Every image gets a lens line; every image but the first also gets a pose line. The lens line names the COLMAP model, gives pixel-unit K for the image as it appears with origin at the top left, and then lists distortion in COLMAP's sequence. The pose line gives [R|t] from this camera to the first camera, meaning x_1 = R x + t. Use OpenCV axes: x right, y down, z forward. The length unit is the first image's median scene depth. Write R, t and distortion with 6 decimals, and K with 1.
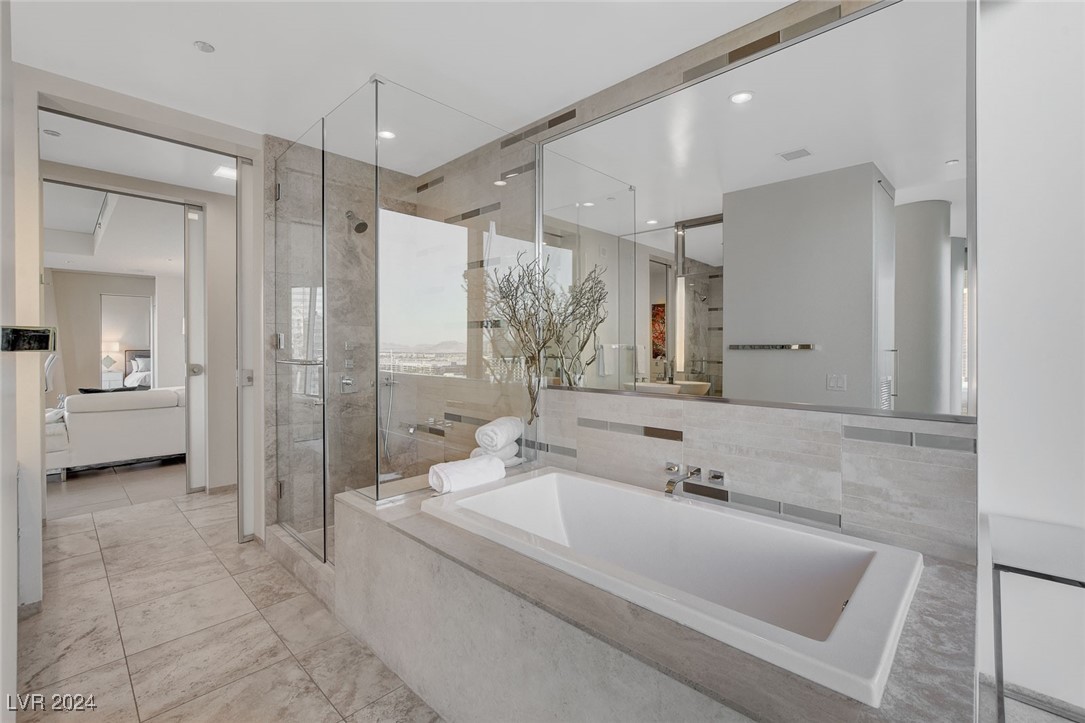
lens RADIAL K [[478.8, 0, 541.4], [0, 478.8, 338.0], [0, 0, 1]] dist [-0.030936, 0.003774]
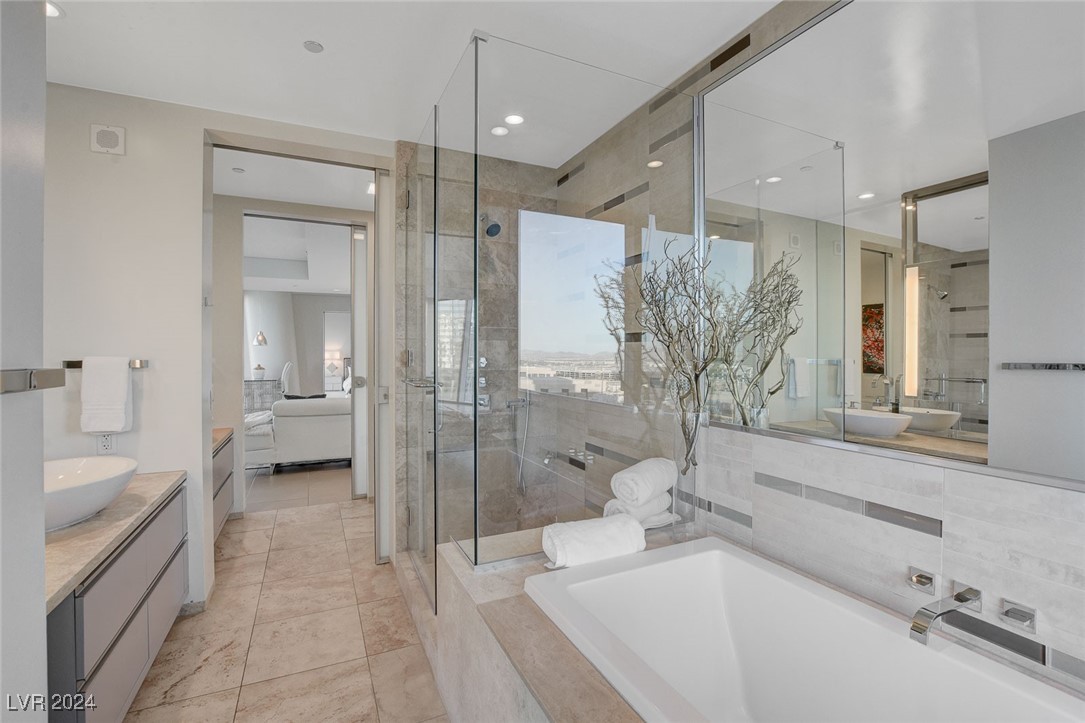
lens RADIAL K [[478.8, 0, 536.5], [0, 478.8, 351.9], [0, 0, 1]] dist [-0.030936, 0.003774]
pose [[0.932510, 0.000436, -0.361144, 0.025590], [0.004828, 0.999895, 0.013672, -0.017769], [0.361112, -0.014492, 0.932410, 0.209079]]
